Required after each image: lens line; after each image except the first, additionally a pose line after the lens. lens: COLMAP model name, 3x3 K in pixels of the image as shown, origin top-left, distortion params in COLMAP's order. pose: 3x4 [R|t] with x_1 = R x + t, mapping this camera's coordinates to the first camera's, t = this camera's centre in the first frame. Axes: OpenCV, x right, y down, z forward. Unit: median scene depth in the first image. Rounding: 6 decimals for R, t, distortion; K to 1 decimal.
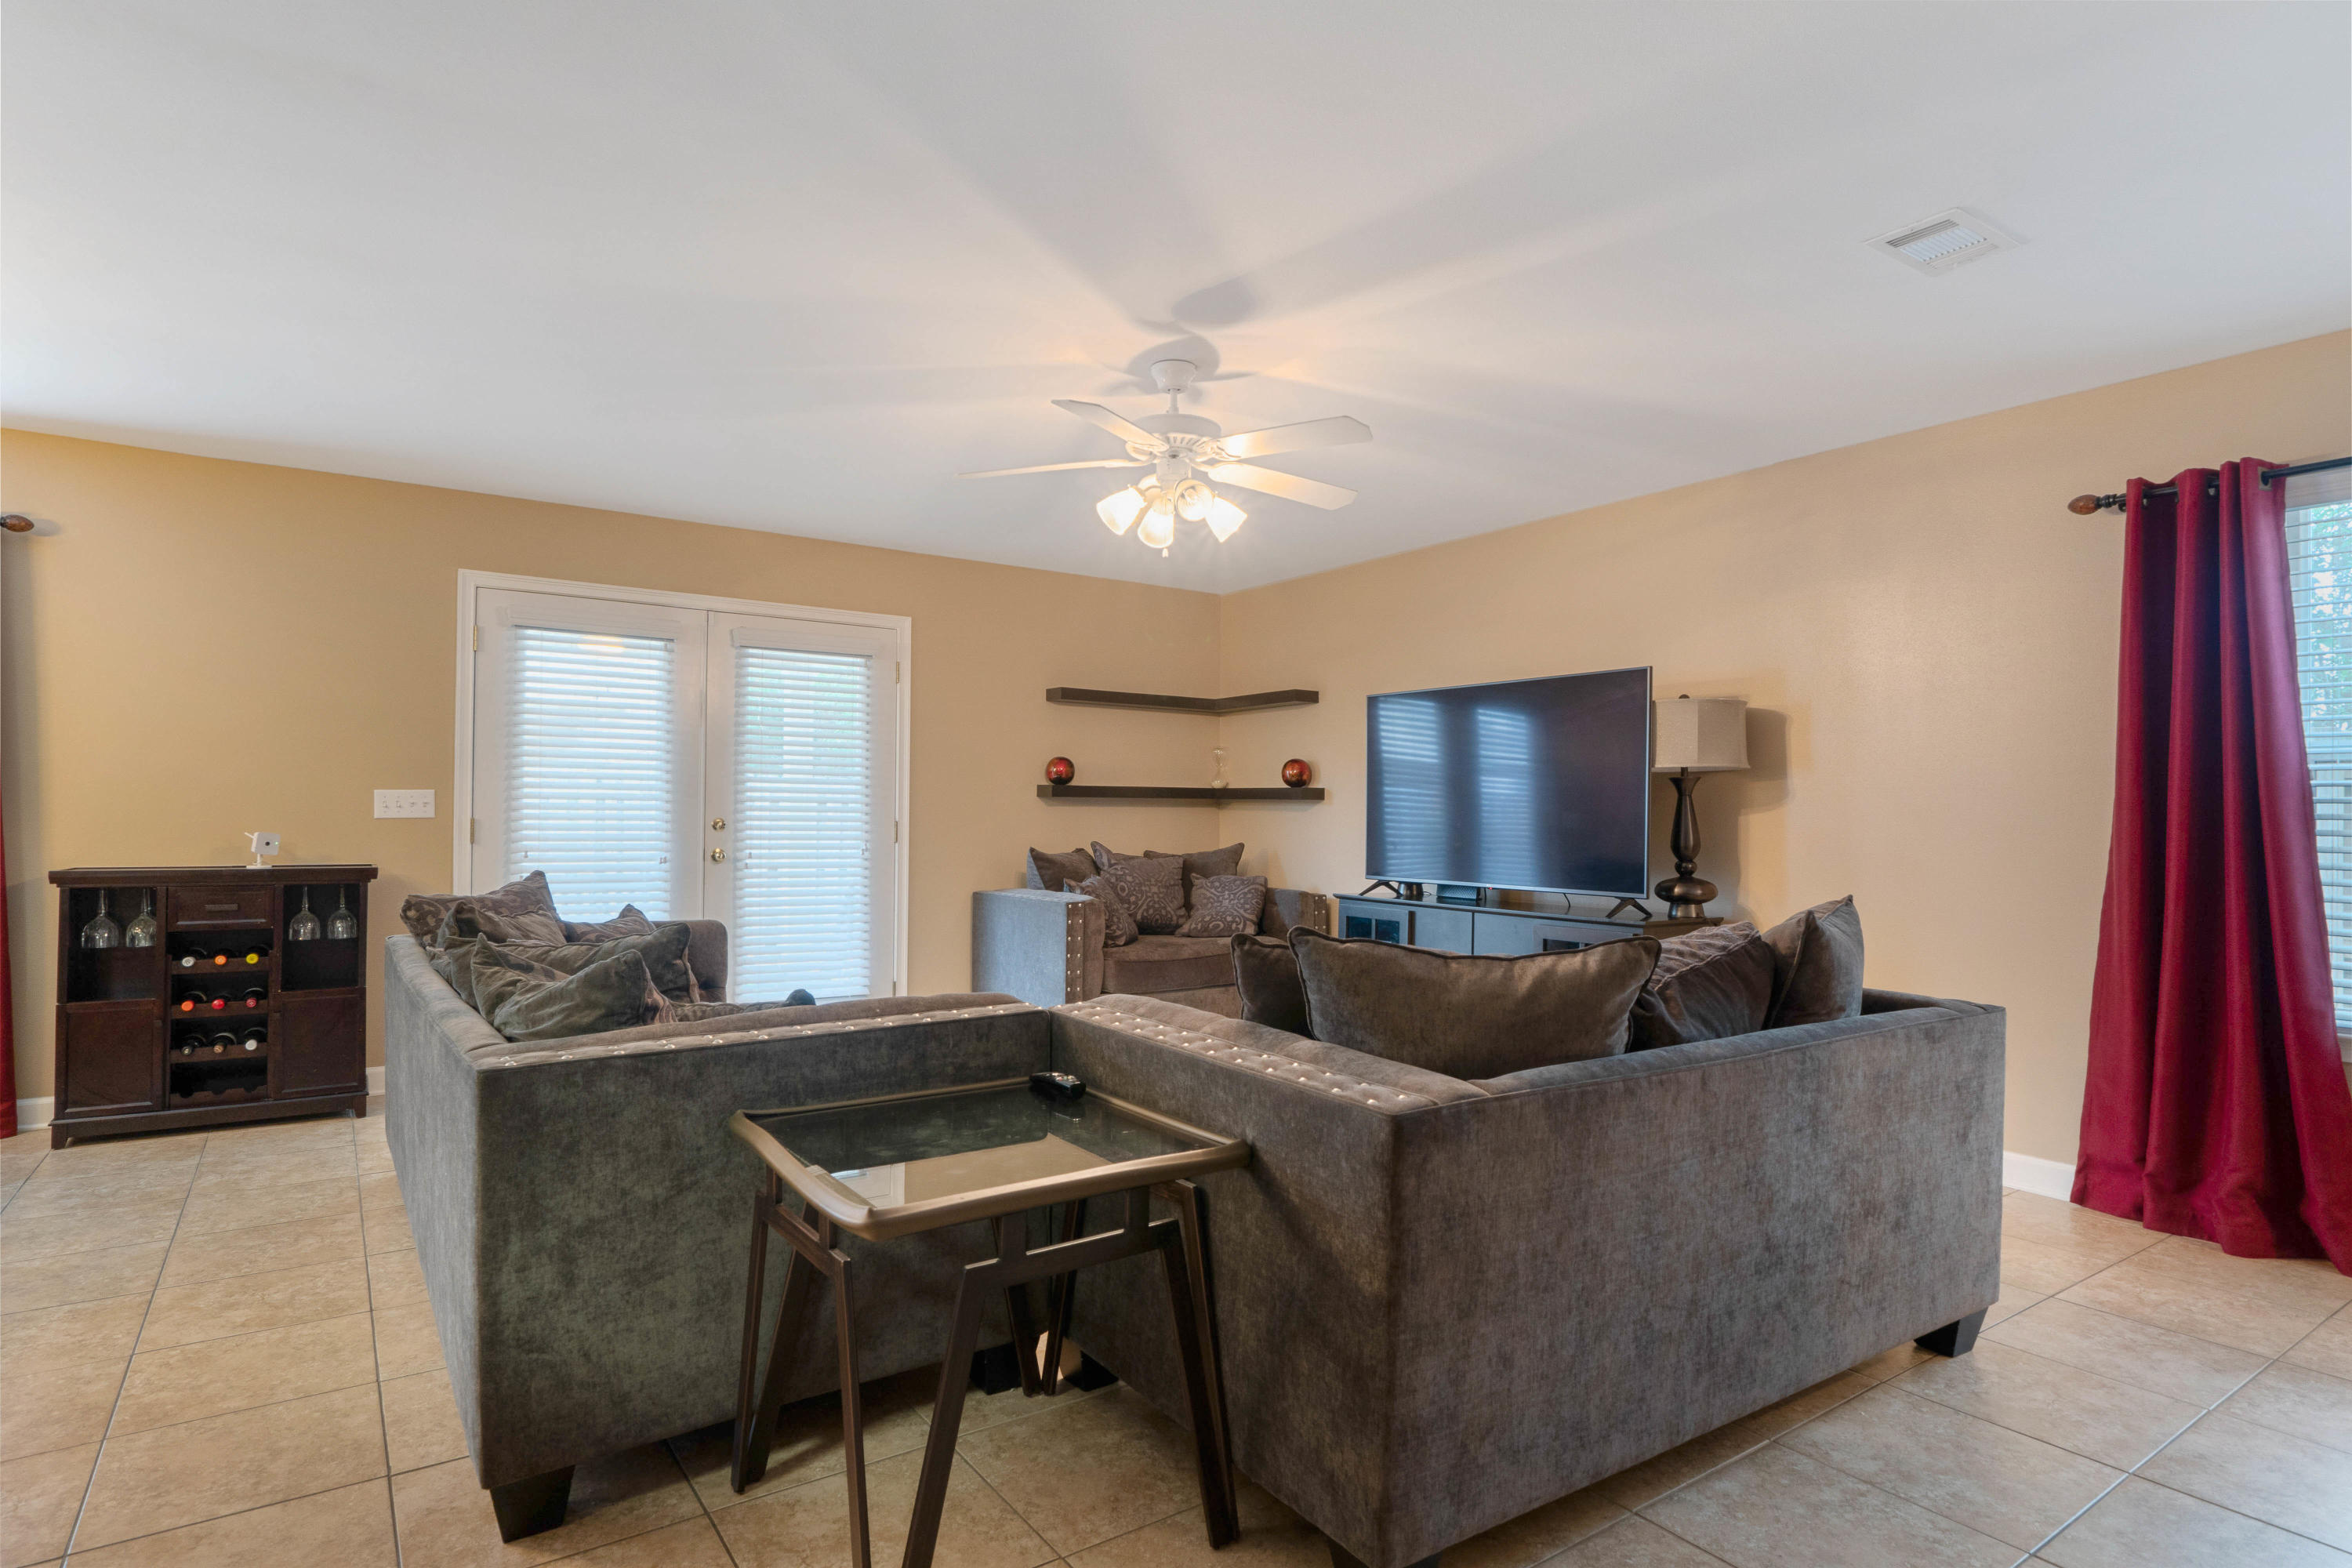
lens RADIAL K [[1232.2, 0, 1170.4], [0, 1232.2, 803.4], [0, 0, 1]] dist [-0.003333, -0.000649]
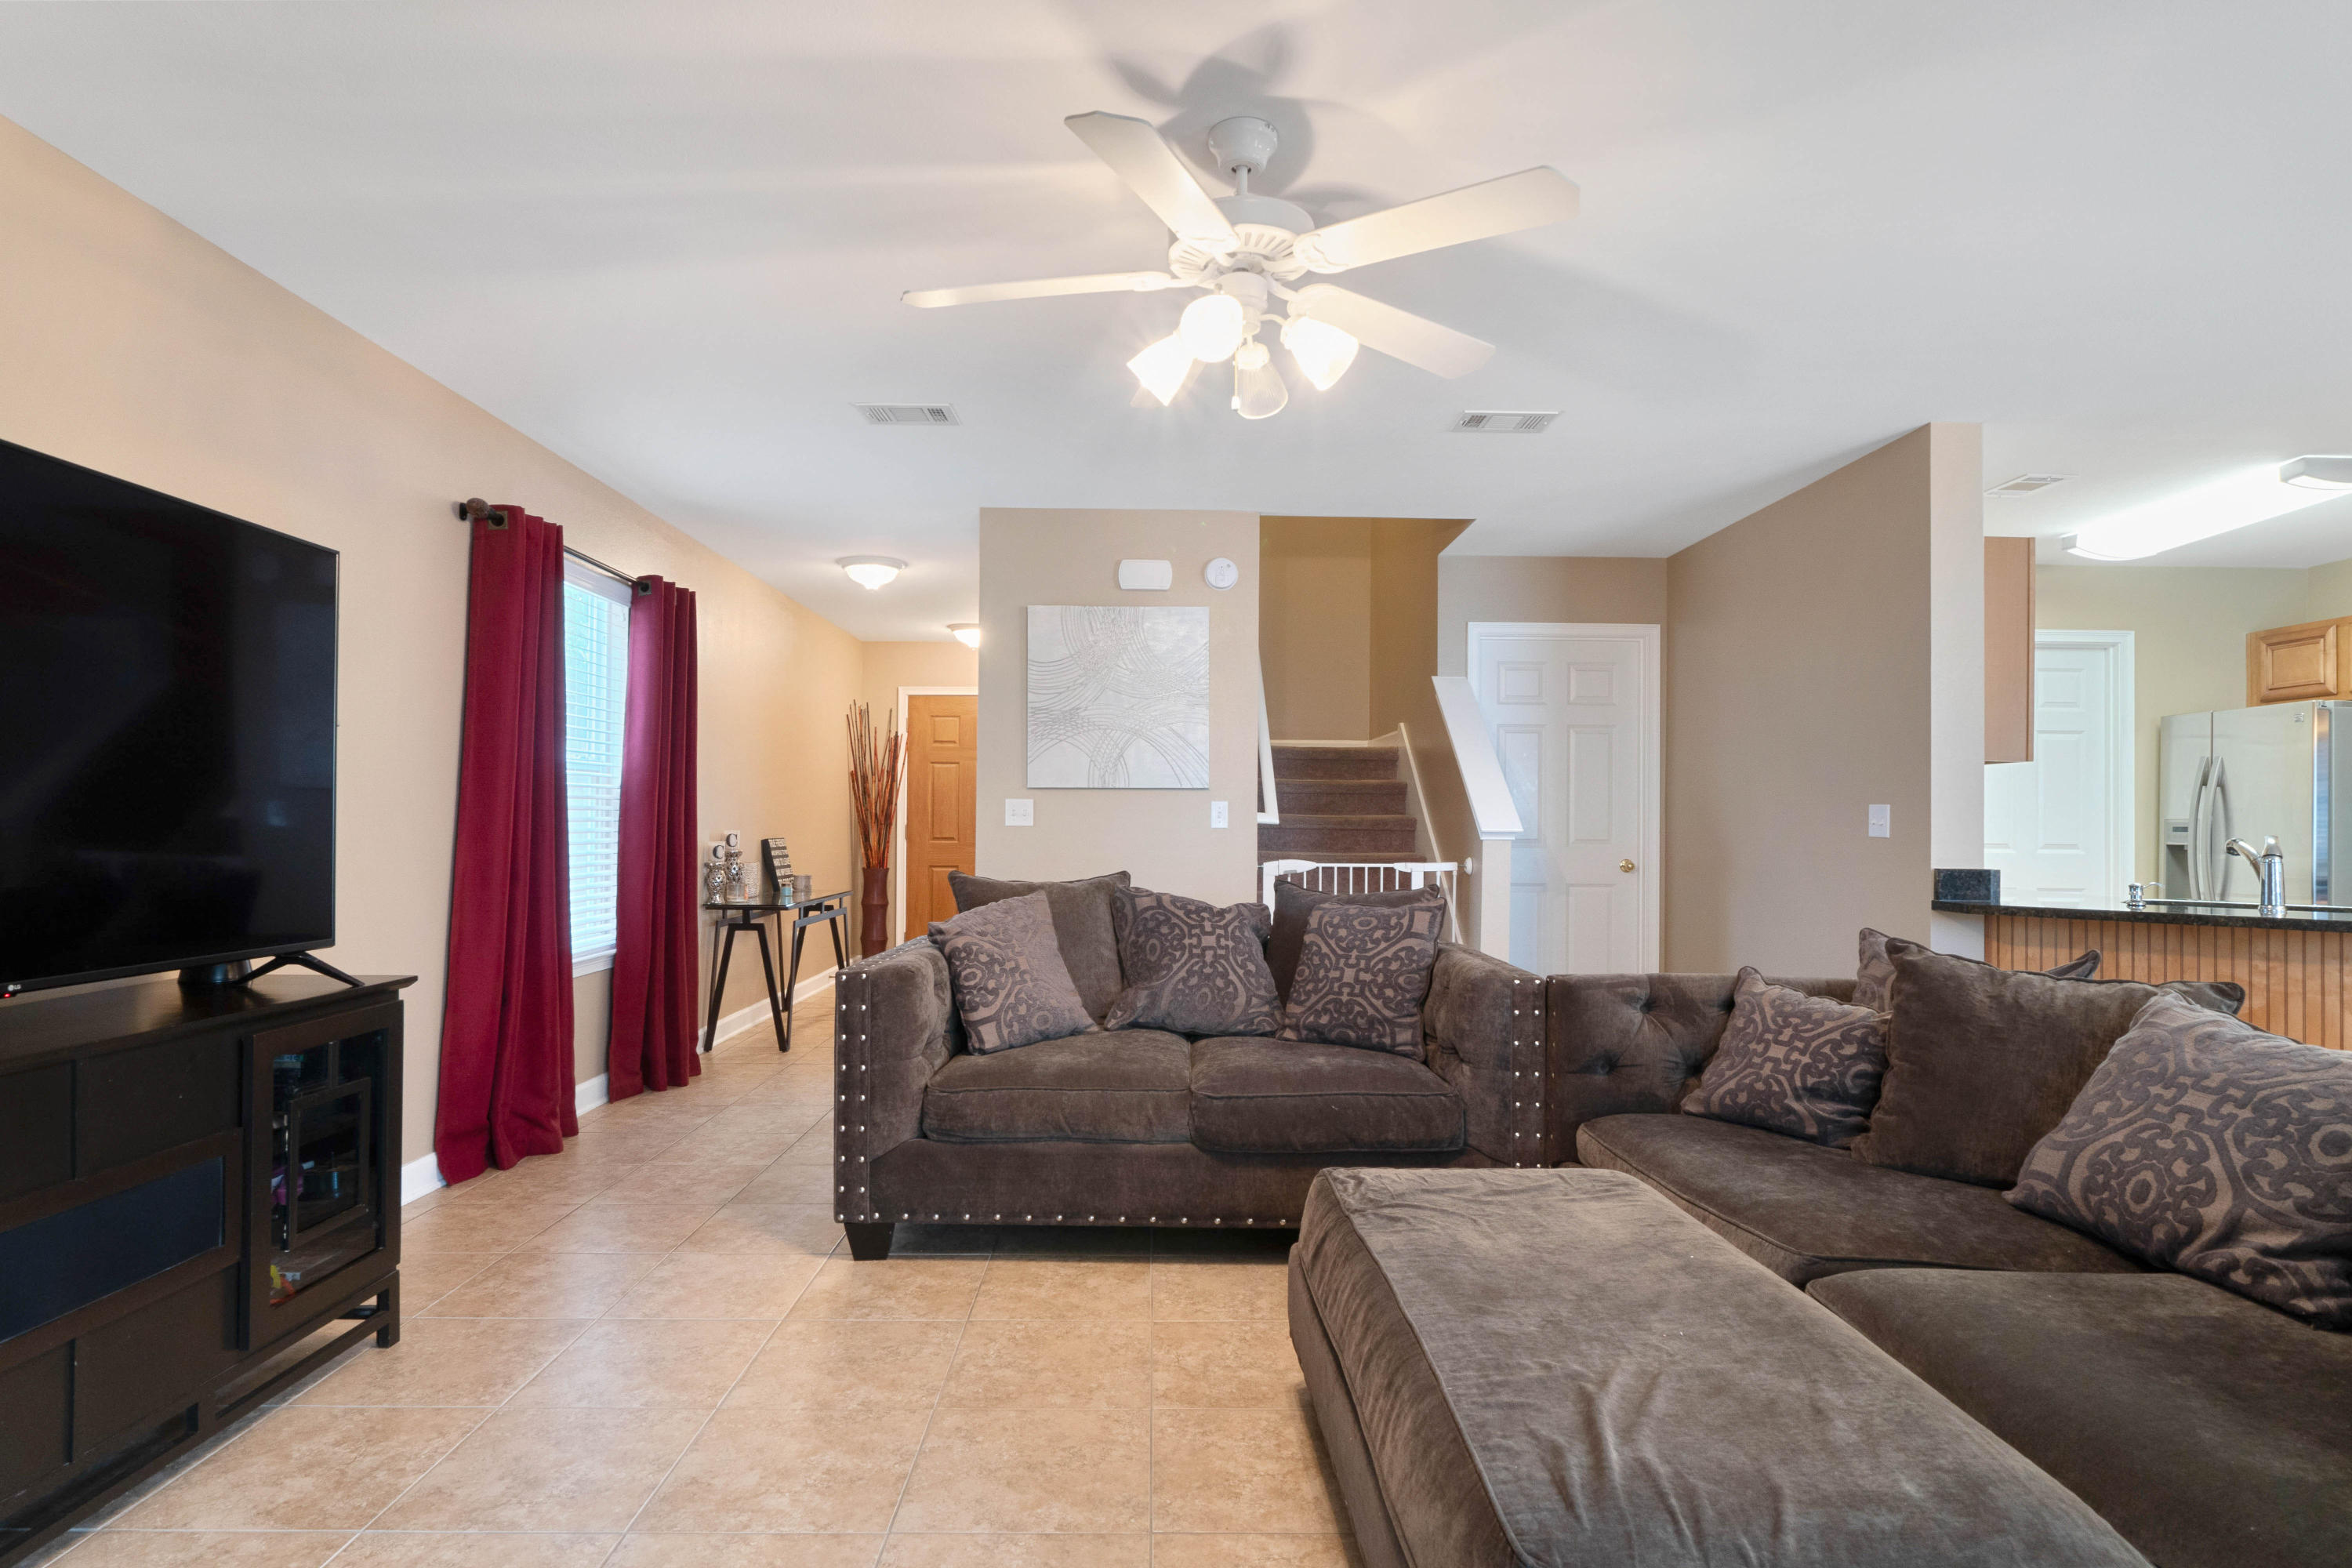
lens RADIAL K [[1232.2, 0, 1170.4], [0, 1232.2, 803.4], [0, 0, 1]] dist [-0.003333, -0.000649]
pose [[-0.829222, -0.009015, 0.558847, -0.234807], [-0.022455, 0.999600, -0.017194, 0.008698], [-0.558469, -0.026807, -0.829092, 1.084975]]
